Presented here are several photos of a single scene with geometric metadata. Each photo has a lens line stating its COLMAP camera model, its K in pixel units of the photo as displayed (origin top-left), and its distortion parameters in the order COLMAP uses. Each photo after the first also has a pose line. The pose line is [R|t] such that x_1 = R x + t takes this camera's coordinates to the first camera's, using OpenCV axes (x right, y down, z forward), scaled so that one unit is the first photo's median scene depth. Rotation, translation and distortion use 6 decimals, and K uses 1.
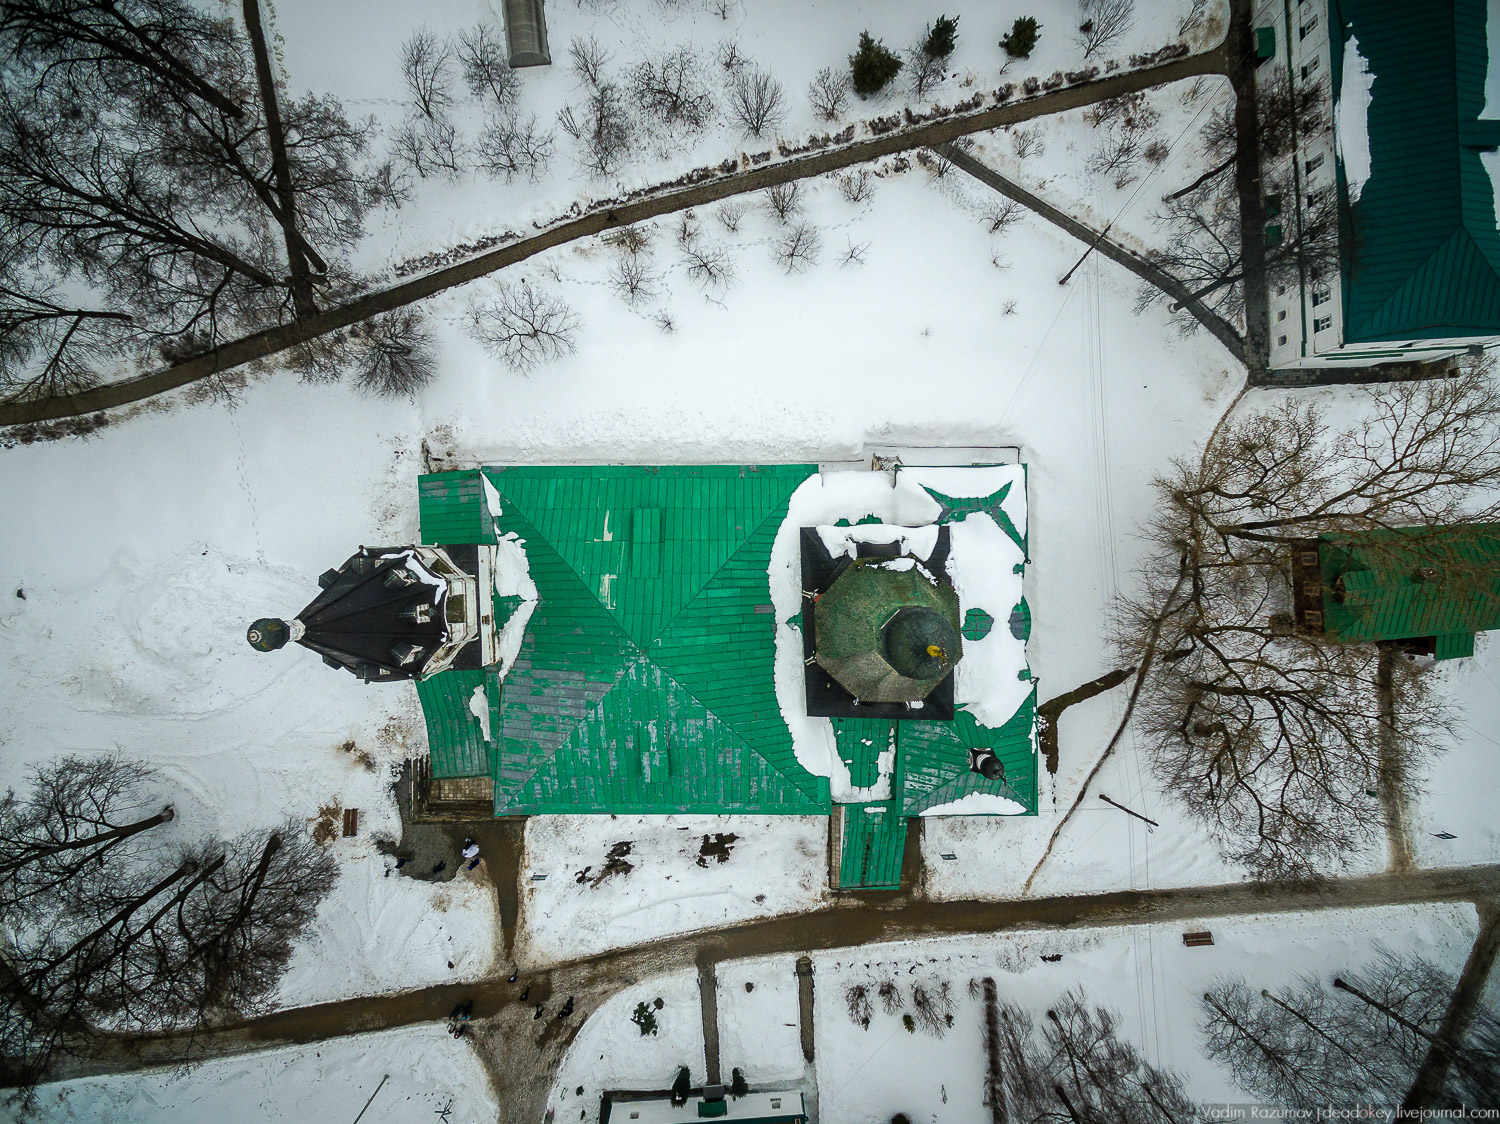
lens RADIAL K [[871.1, 0, 750.0], [0, 871.1, 562.0], [0, 0, 1]] dist [0.000009, 0.000182]
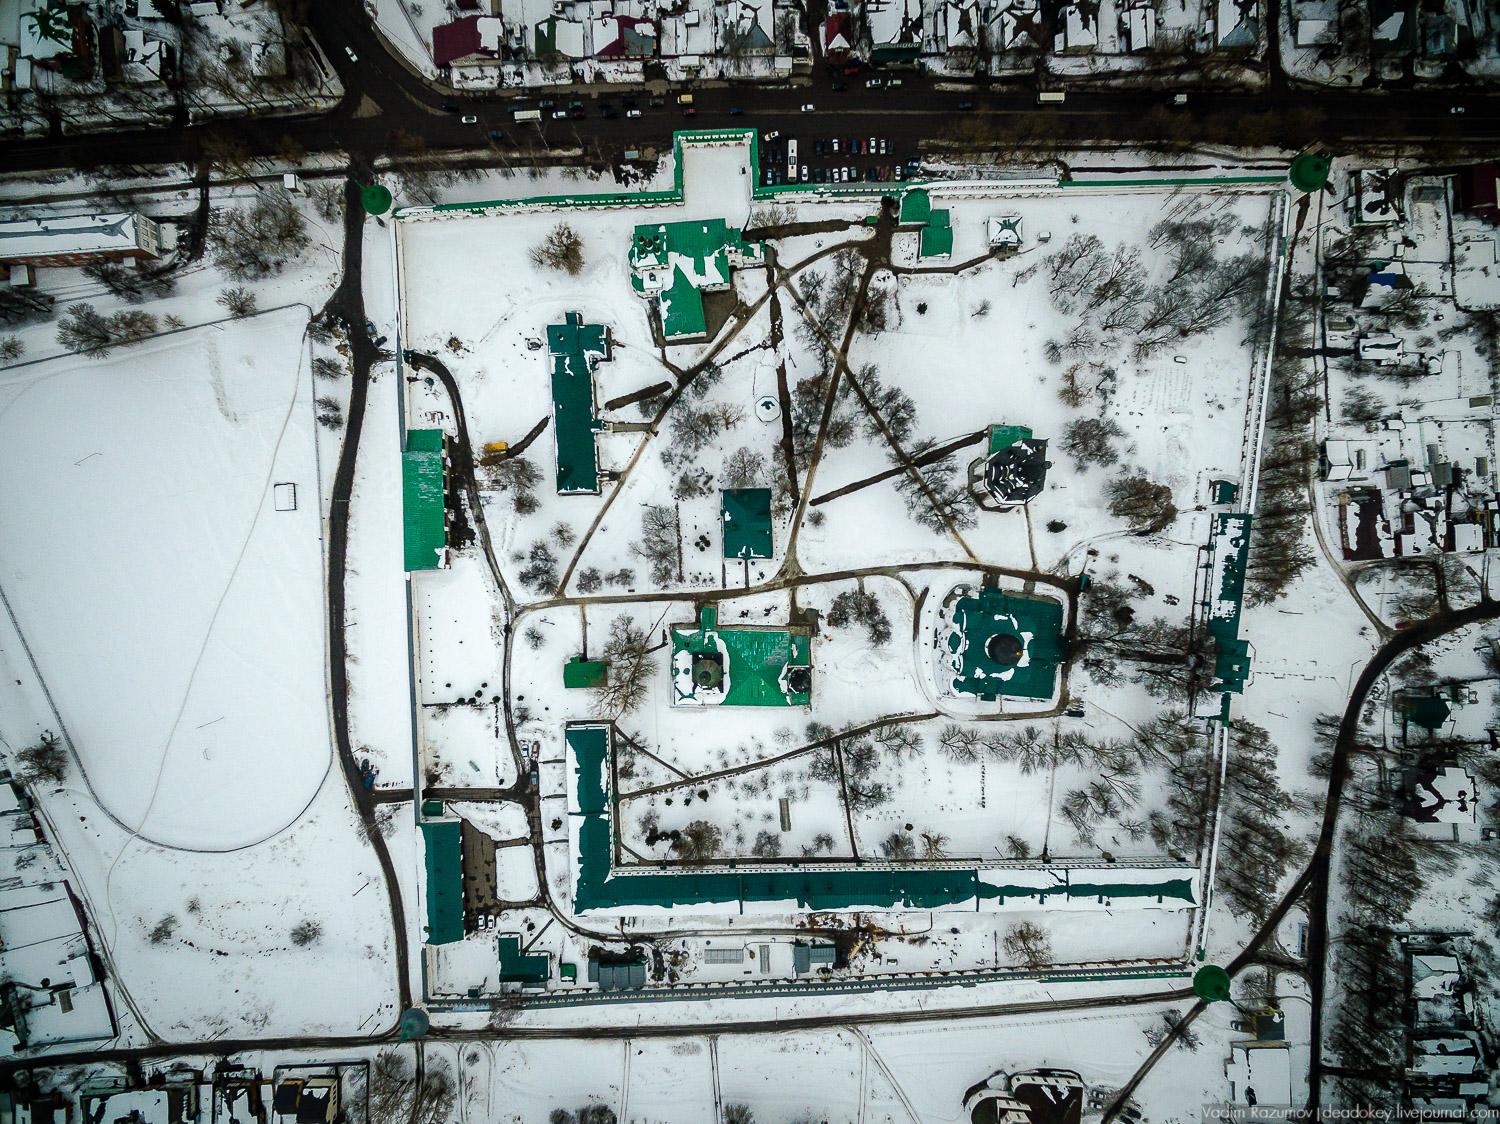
lens RADIAL K [[871.1, 0, 750.0], [0, 871.1, 562.0], [0, 0, 1]] dist [0.000009, 0.000182]
pose [[-0.999713, -0.023720, 0.003349, -0.075756], [0.023687, -0.999674, -0.009580, 0.634073], [0.003575, -0.009498, 0.999949, -3.287319]]
